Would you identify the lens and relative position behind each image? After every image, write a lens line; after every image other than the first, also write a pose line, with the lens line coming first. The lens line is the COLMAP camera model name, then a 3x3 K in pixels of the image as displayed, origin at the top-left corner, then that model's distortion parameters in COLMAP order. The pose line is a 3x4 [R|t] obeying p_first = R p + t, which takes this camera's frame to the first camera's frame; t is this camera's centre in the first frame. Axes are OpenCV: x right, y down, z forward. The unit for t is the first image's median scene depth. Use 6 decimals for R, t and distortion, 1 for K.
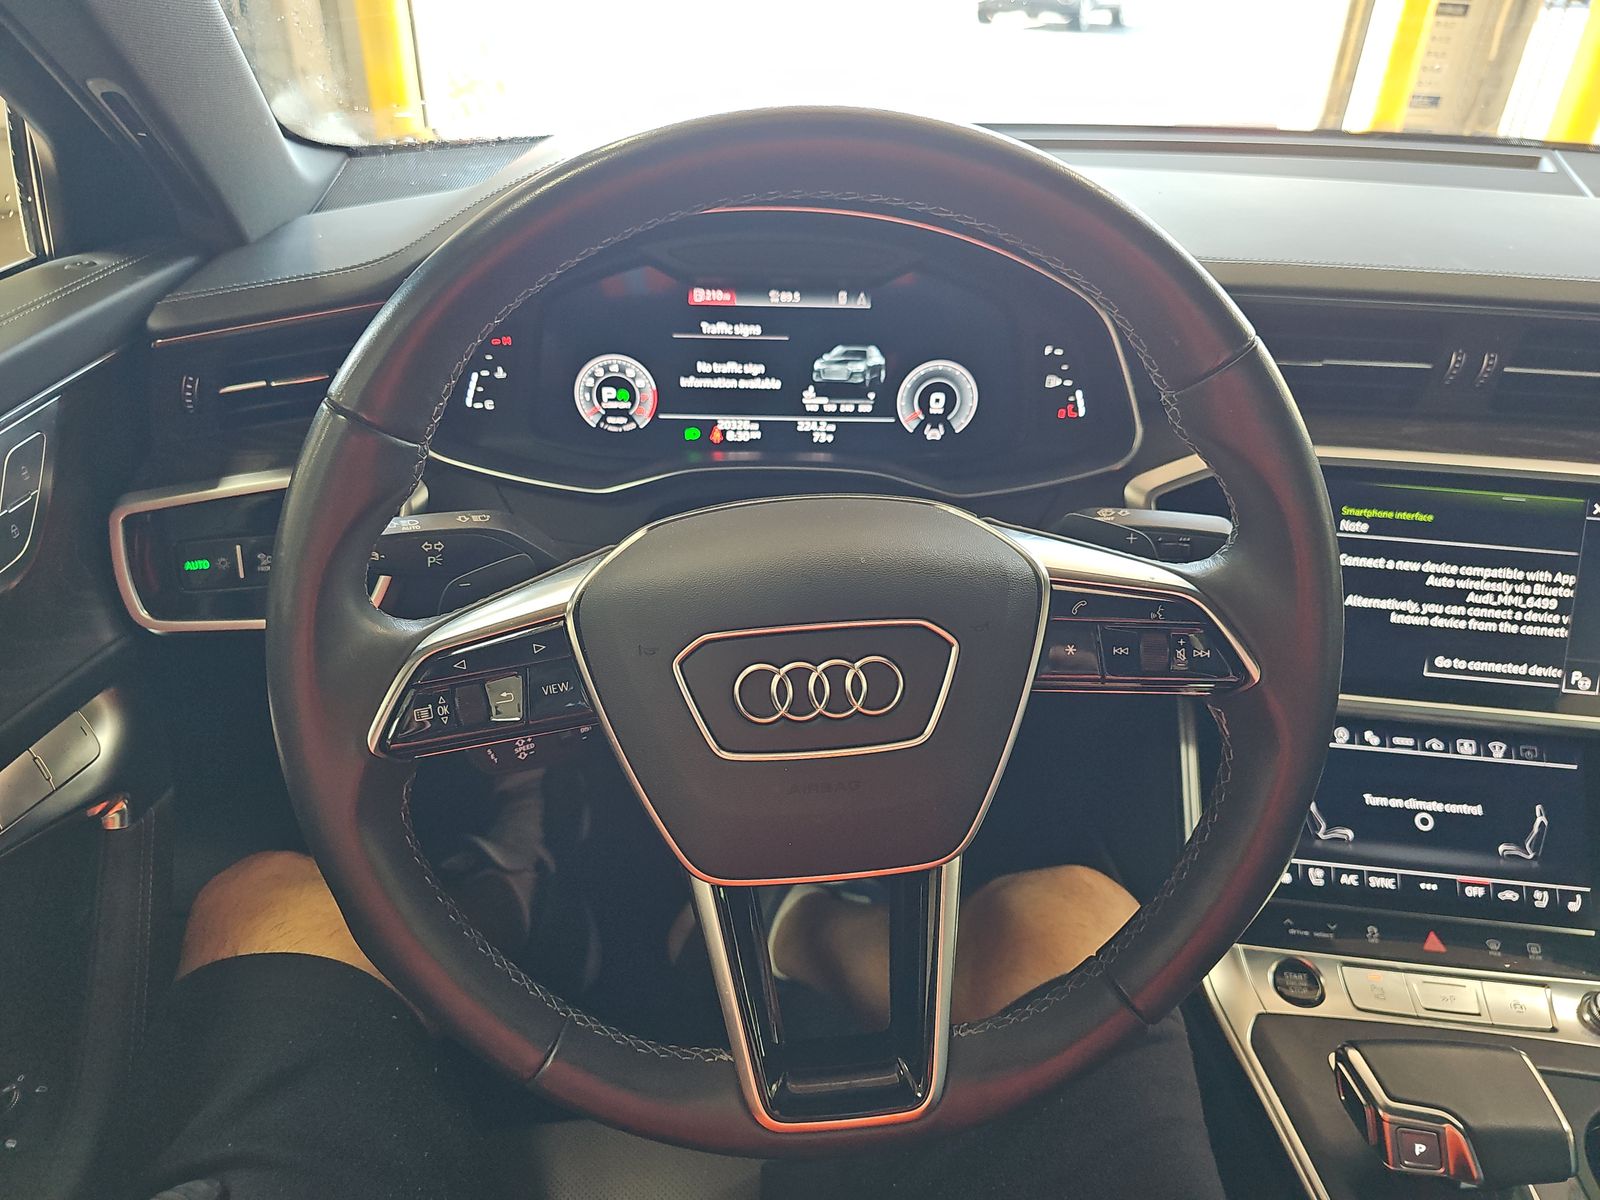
lens RADIAL K [[915.2, 0, 777.3], [0, 915.2, 568.7], [0, 0, 1]] dist [0.003931, -0.028665]
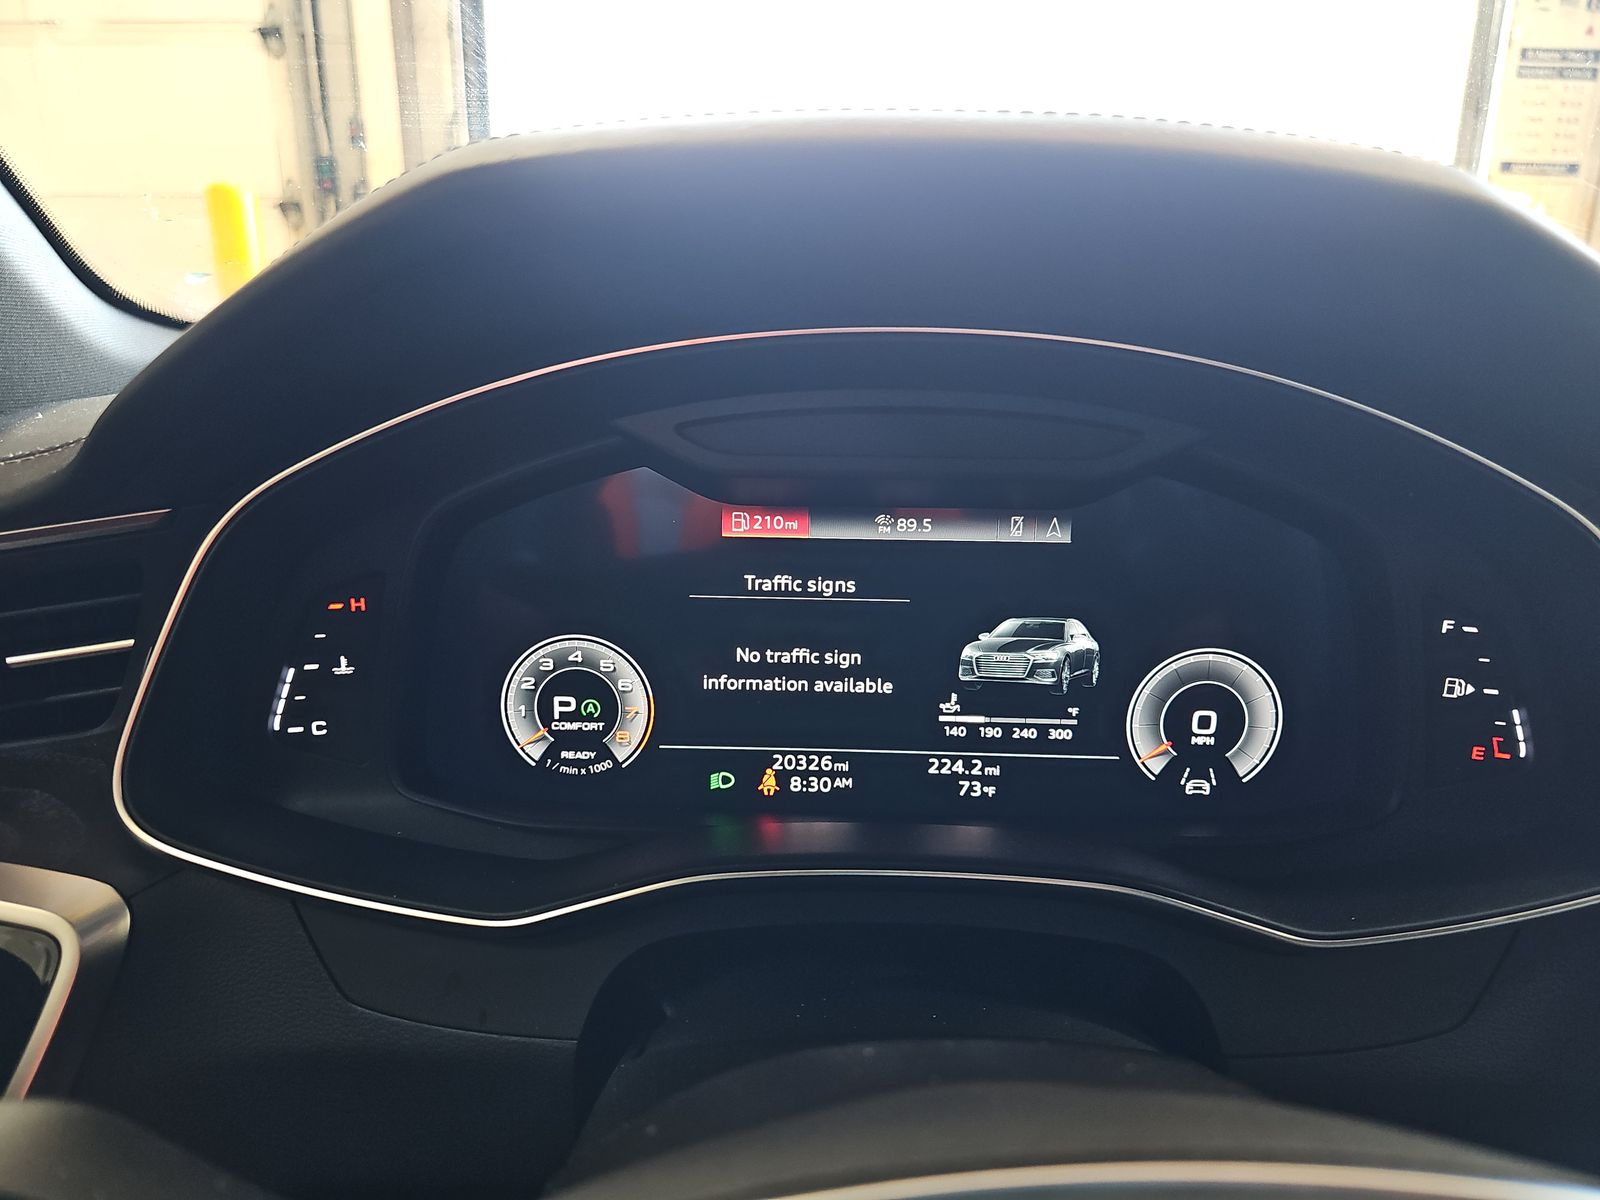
lens RADIAL K [[915.2, 0, 777.3], [0, 915.2, 568.7], [0, 0, 1]] dist [0.003931, -0.028665]
pose [[0.998207, 0.000103, -0.059859, -0.031551], [-0.016803, 0.960275, -0.278551, -0.121217], [0.057453, 0.279057, 0.958554, 0.483587]]
